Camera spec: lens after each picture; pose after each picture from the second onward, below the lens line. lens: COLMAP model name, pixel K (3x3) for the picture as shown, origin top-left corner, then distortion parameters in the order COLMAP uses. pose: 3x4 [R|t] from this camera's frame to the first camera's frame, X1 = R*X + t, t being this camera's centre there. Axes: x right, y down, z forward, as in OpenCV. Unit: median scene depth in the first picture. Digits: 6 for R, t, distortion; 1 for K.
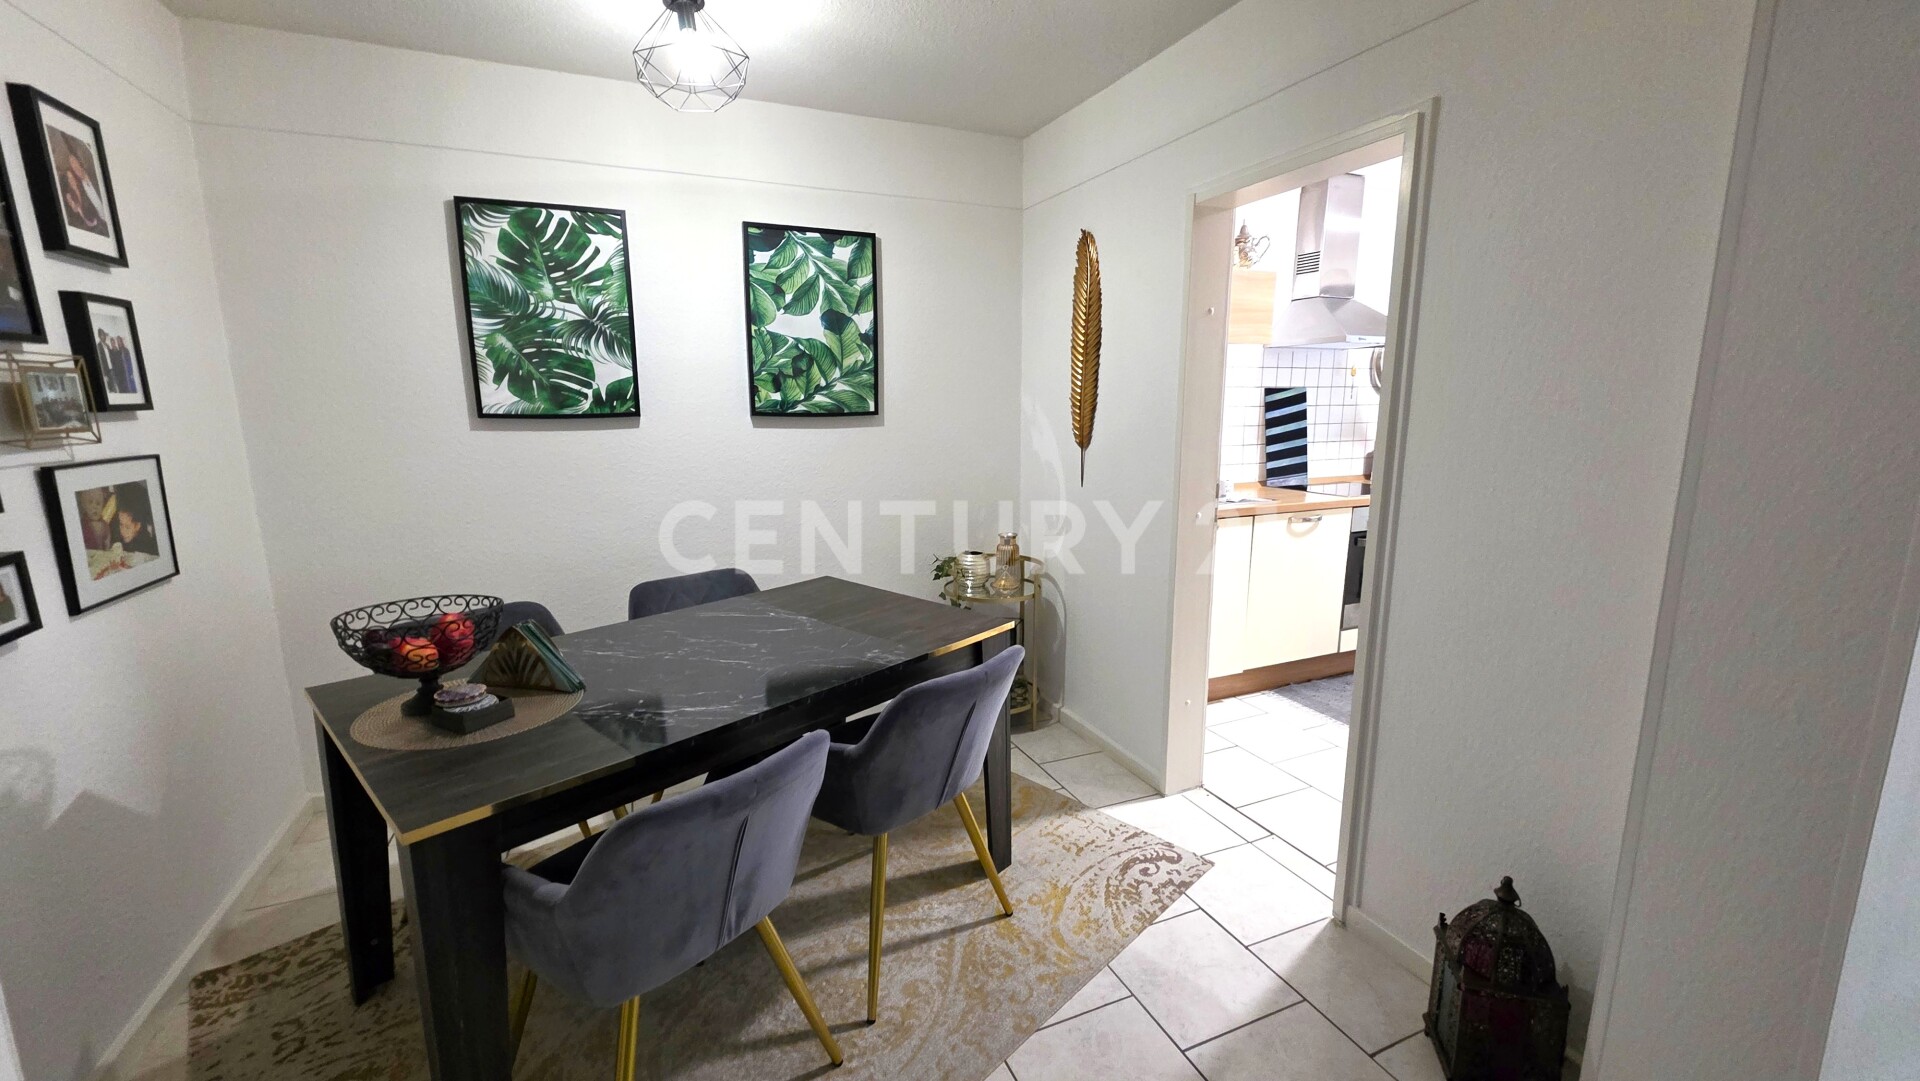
lens RADIAL K [[765.6, 0, 953.2], [0, 765.6, 539.7], [0, 0, 1]] dist [0.000843, 0.000047]
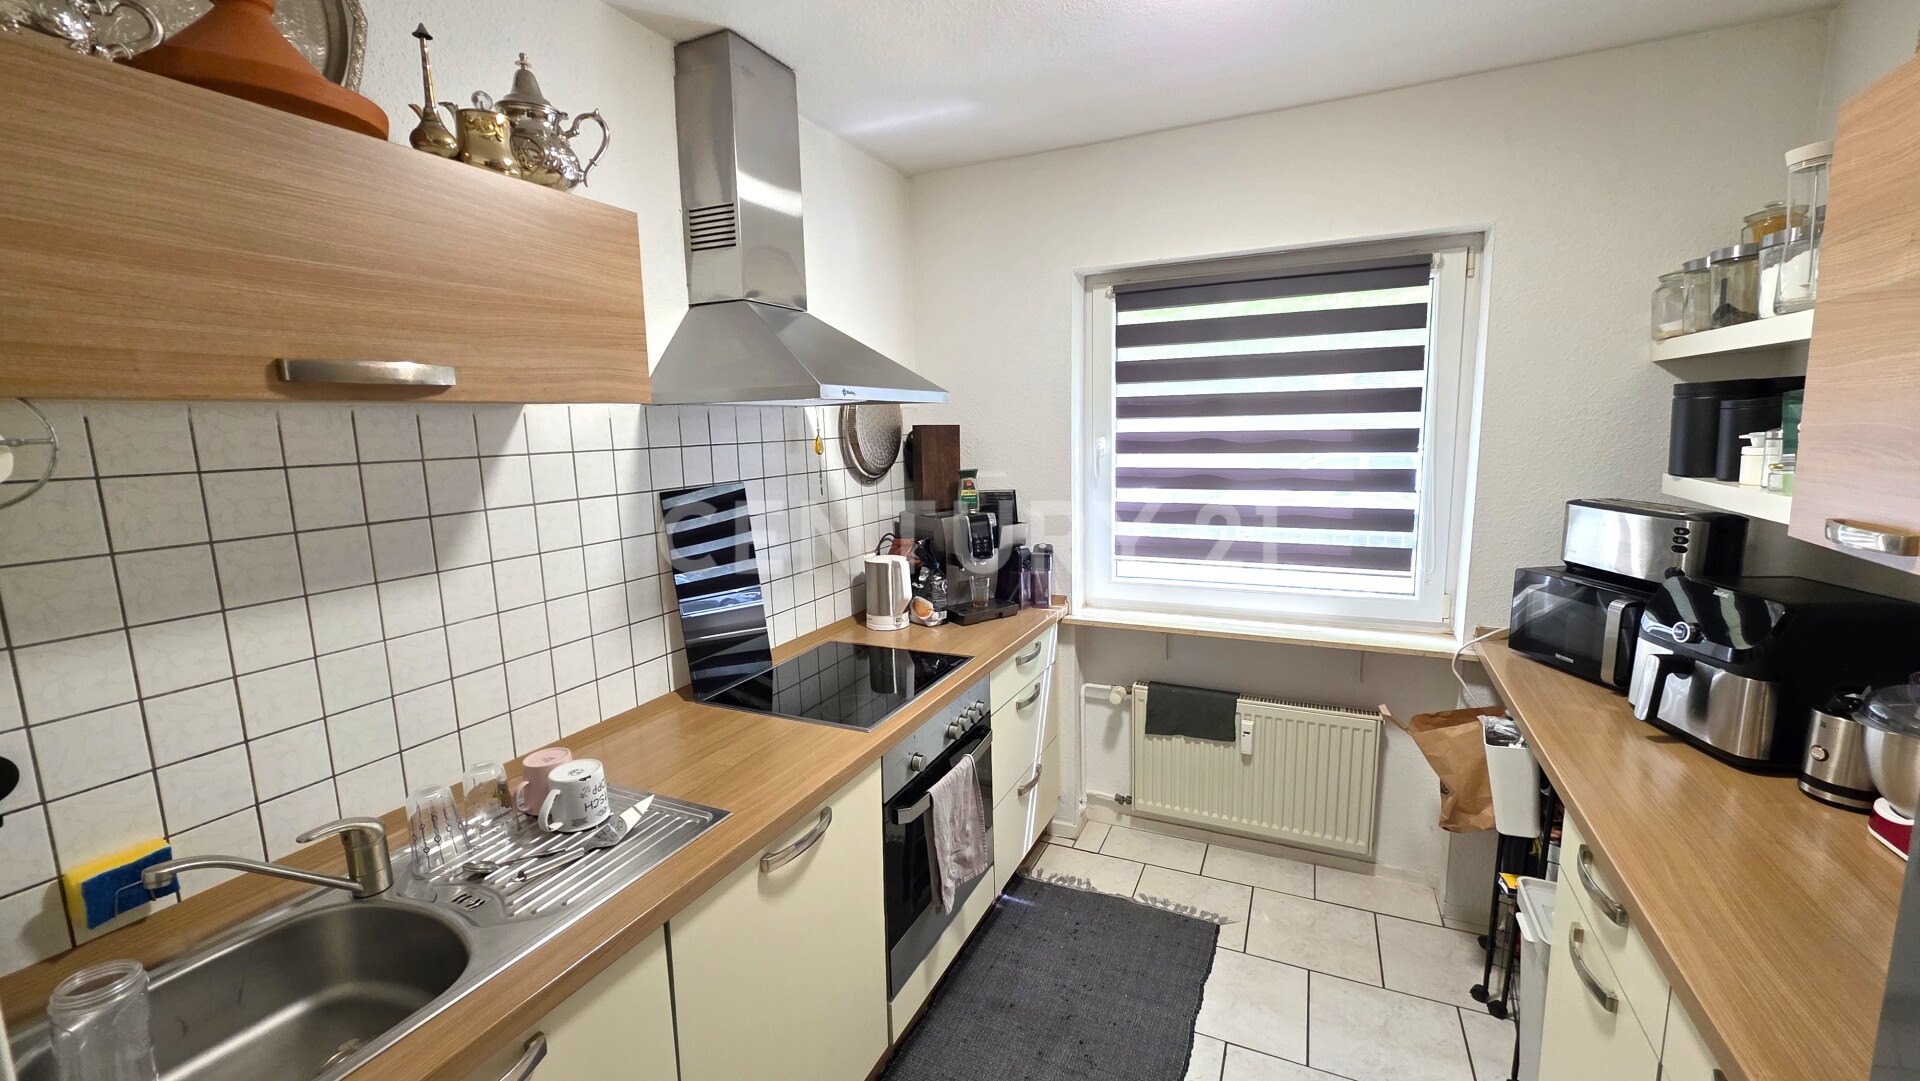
lens RADIAL K [[765.6, 0, 959.6], [0, 765.6, 541.7], [0, 0, 1]] dist [0.000843, 0.000047]
pose [[0.751260, -0.114158, 0.650058, 0.239873], [0.141241, 0.989918, 0.010611, -0.147236], [-0.644716, 0.083843, 0.759810, 0.537987]]
